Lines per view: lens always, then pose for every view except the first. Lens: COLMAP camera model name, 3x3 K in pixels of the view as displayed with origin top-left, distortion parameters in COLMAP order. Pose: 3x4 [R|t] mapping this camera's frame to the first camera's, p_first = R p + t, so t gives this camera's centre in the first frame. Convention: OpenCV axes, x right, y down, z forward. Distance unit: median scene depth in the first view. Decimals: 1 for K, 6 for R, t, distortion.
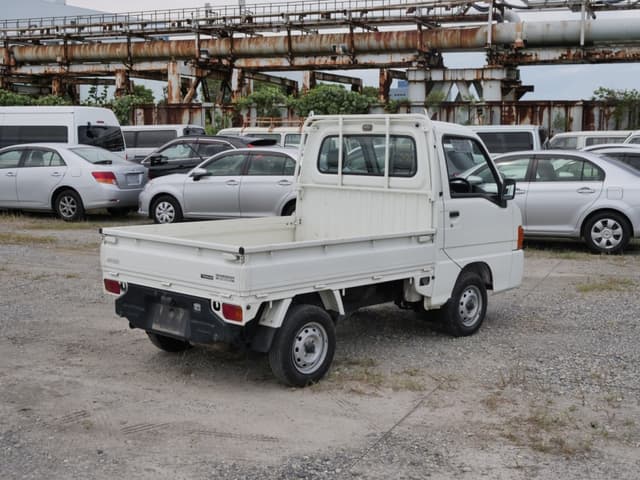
lens RADIAL K [[837.0, 0, 320.0], [0, 837.0, 240.0], [0, 0, 1]] dist [0.000609, -0.024388]
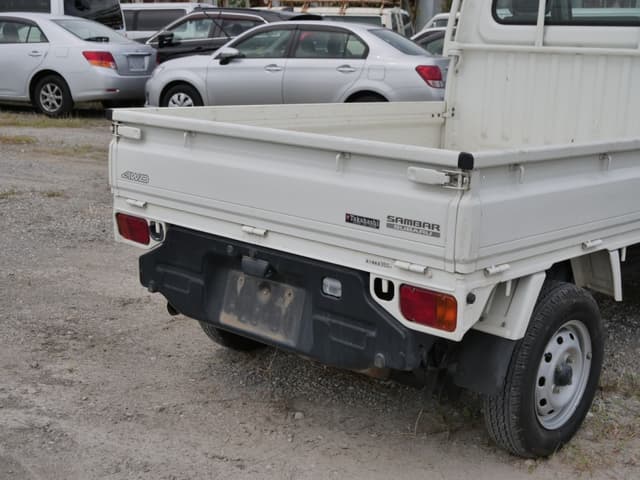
lens RADIAL K [[917.9, 0, 320.0], [0, 917.9, 240.0], [0, 0, 1]] dist [-0.013307, 0.065158]
pose [[0.999719, 0.021514, -0.009961, -0.116930], [-0.020445, 0.995054, 0.097207, 0.006502], [0.012003, -0.096976, 0.995214, 0.408252]]
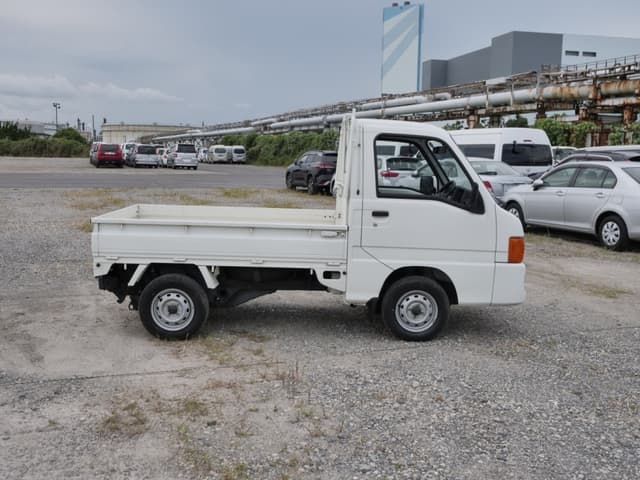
lens RADIAL K [[678.2, 0, 320.0], [0, 678.2, 240.0], [0, 0, 1]] dist [0.008578, 0.007596]
pose [[0.699957, 0.091812, -0.708259, 0.671634], [-0.095691, 0.994817, 0.034389, -0.020444], [0.707745, 0.043703, 0.705115, 0.372308]]
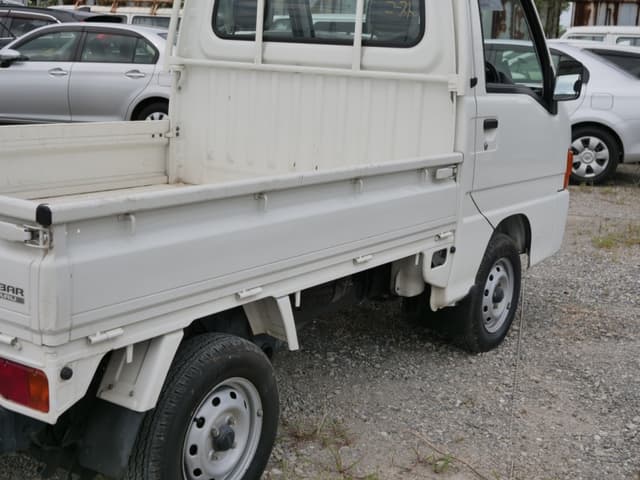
lens RADIAL K [[917.9, 0, 320.0], [0, 917.9, 240.0], [0, 0, 1]] dist [-0.013307, 0.065158]
pose [[0.986564, 0.003853, 0.163332, -0.032220], [-0.019391, 0.995417, 0.093639, -0.010736], [-0.162223, -0.095548, 0.982117, 0.451963]]
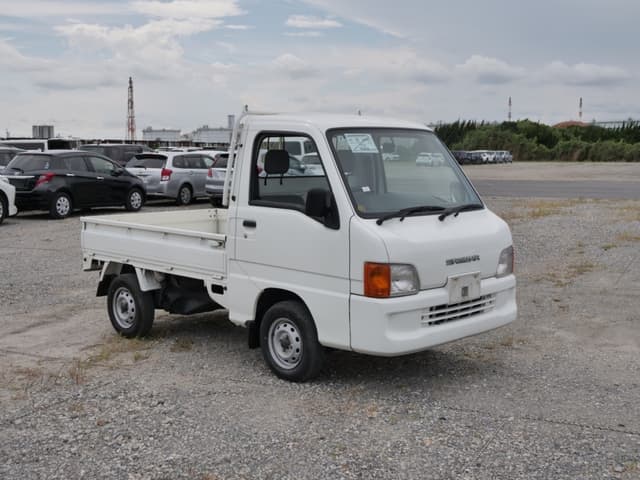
lens RADIAL K [[837.0, 0, 320.0], [0, 837.0, 240.0], [0, 0, 1]] dist [0.000609, -0.024388]
pose [[-0.038147, 0.092021, -0.995026, 0.999660], [-0.113926, 0.988858, 0.095819, -0.103432], [0.992757, 0.117014, -0.027238, 1.075175]]
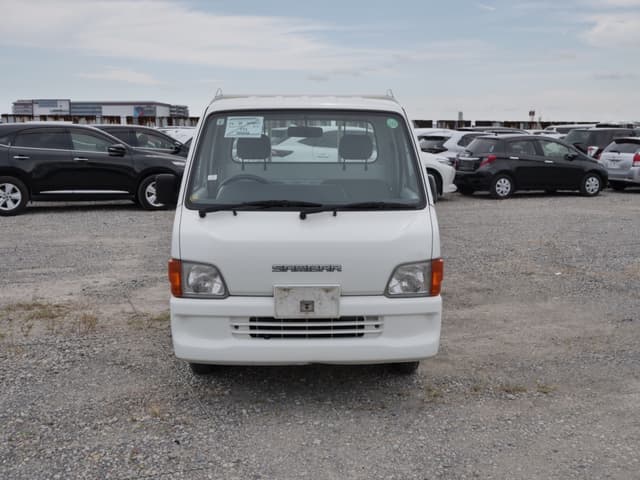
lens RADIAL K [[771.8, 0, 320.0], [0, 771.8, 240.0], [0, 0, 1]] dist [-0.008304, 0.006955]
pose [[-0.721319, 0.079446, -0.688031, 0.606210], [-0.089266, 0.974450, 0.206102, -0.172355], [0.686826, 0.210083, -0.695798, 1.623337]]
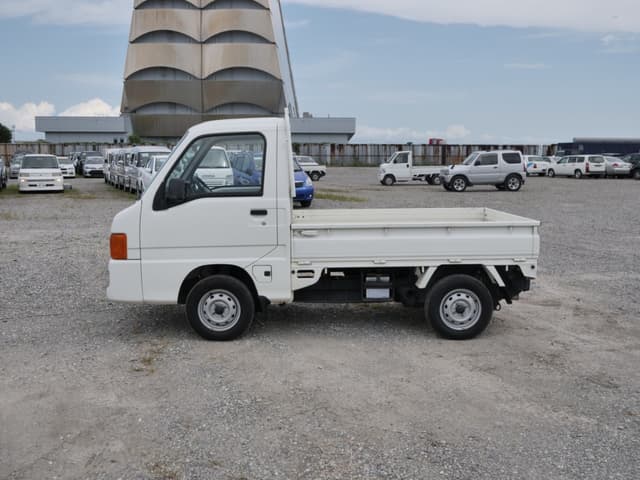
lens RADIAL K [[678.2, 0, 320.0], [0, 678.2, 240.0], [0, 0, 1]] dist [0.008578, 0.007596]
pose [[-0.704602, -0.098097, 0.702789, -0.616140], [0.070207, 0.975902, 0.206607, -0.175831], [-0.706121, 0.194916, -0.680736, 1.619611]]
